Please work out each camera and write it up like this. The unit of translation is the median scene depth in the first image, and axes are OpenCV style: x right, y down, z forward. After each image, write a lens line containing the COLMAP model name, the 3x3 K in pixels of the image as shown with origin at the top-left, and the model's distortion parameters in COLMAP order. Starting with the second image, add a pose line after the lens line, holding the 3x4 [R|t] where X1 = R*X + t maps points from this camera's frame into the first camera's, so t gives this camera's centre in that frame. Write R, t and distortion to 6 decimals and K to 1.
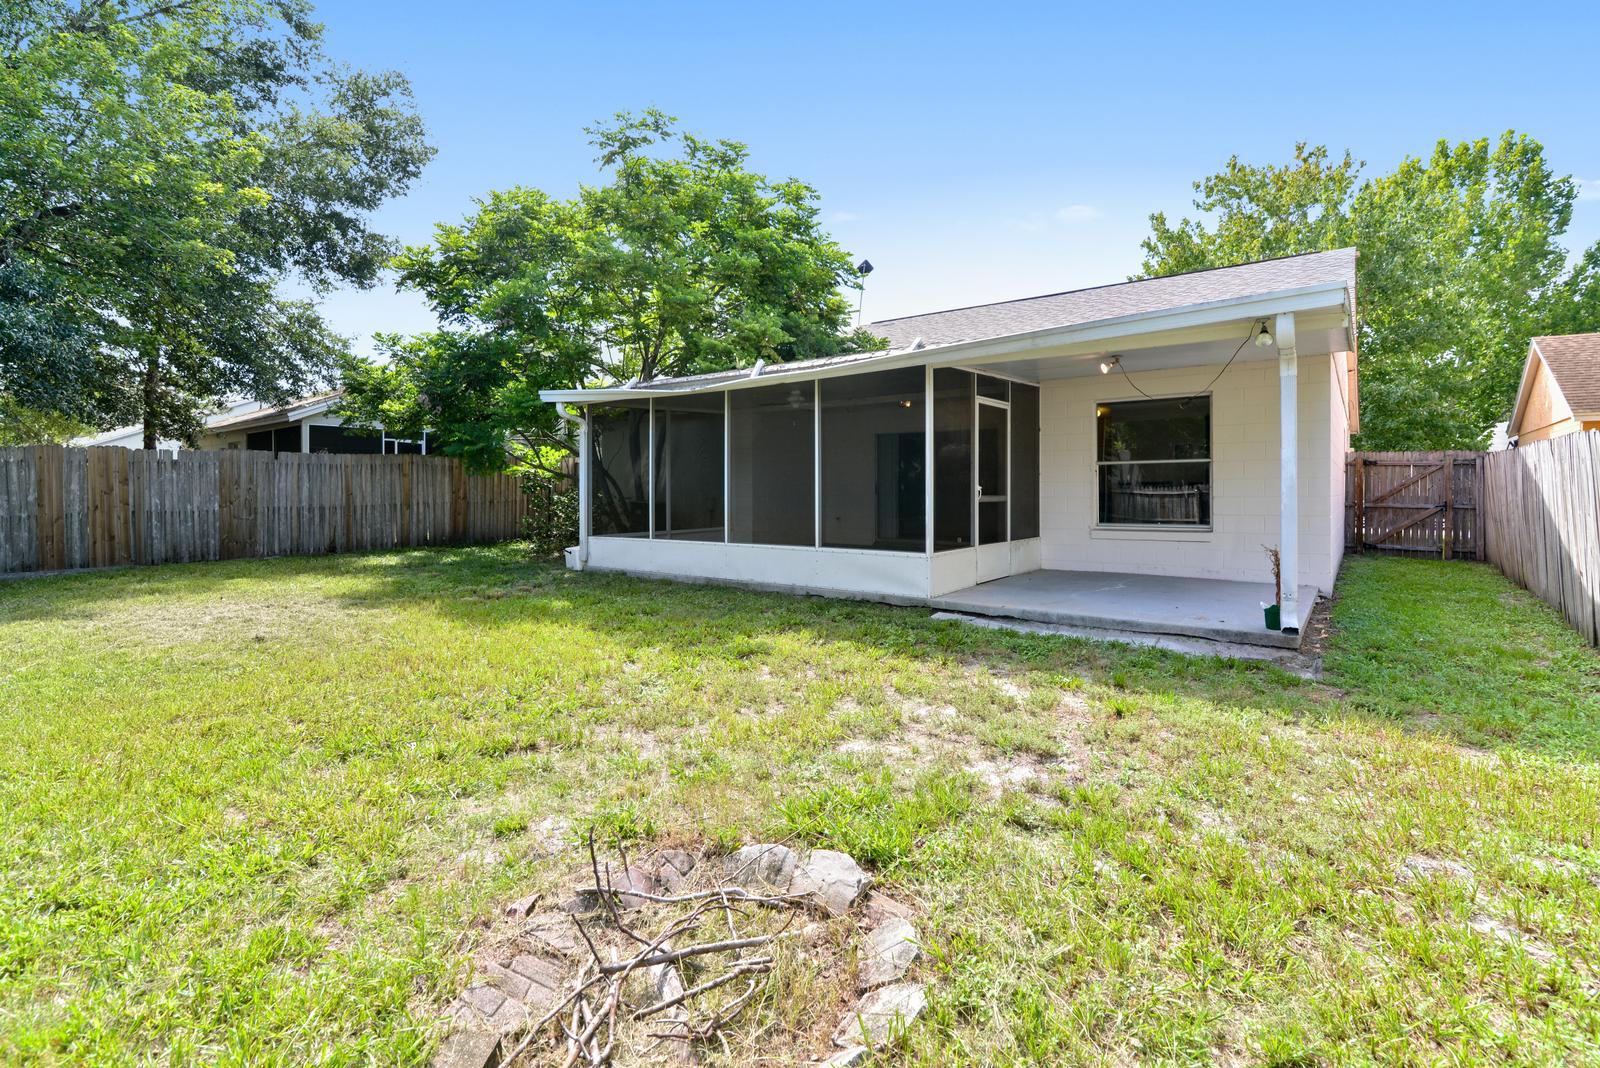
lens RADIAL K [[733.2, 0, 800.0], [0, 733.2, 534.0], [0, 0, 1]] dist [-0.011044, -0.000057]
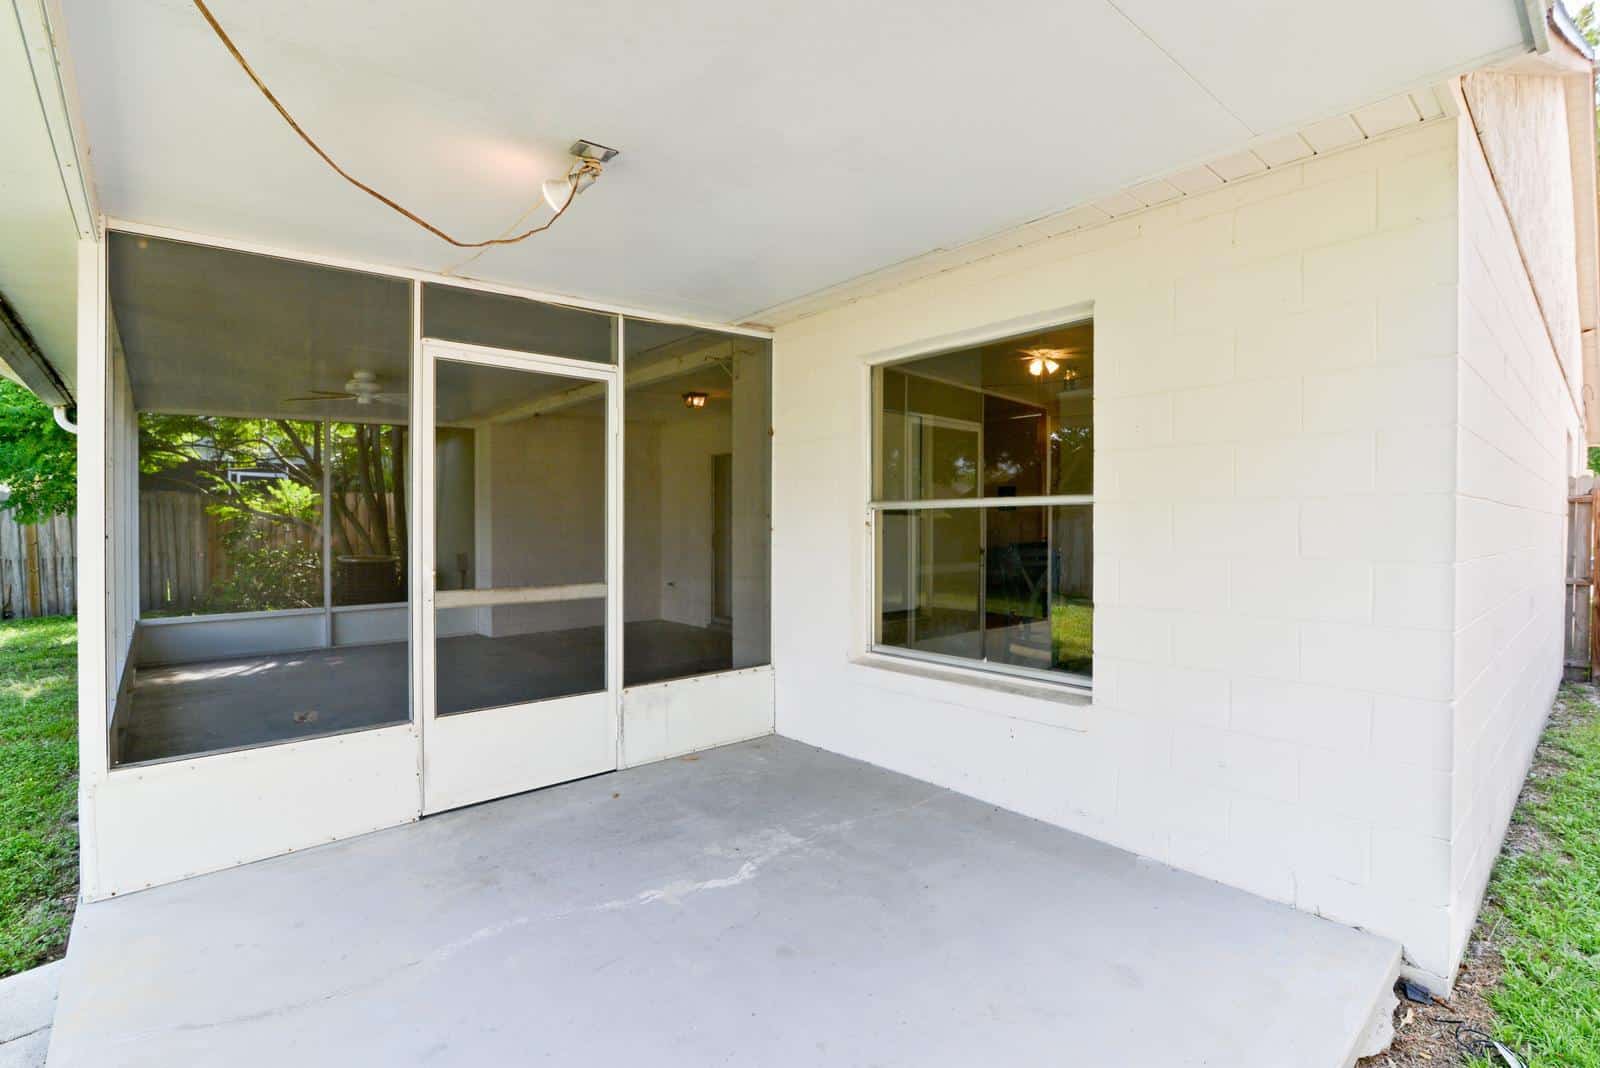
lens RADIAL K [[733.2, 0, 800.0], [0, 733.2, 534.0], [0, 0, 1]] dist [-0.011044, -0.000057]
pose [[0.982698, 0.003653, -0.185179, 0.399545], [-0.011156, 0.999158, -0.039489, -0.054826], [0.184879, 0.040871, 0.981911, 0.509947]]
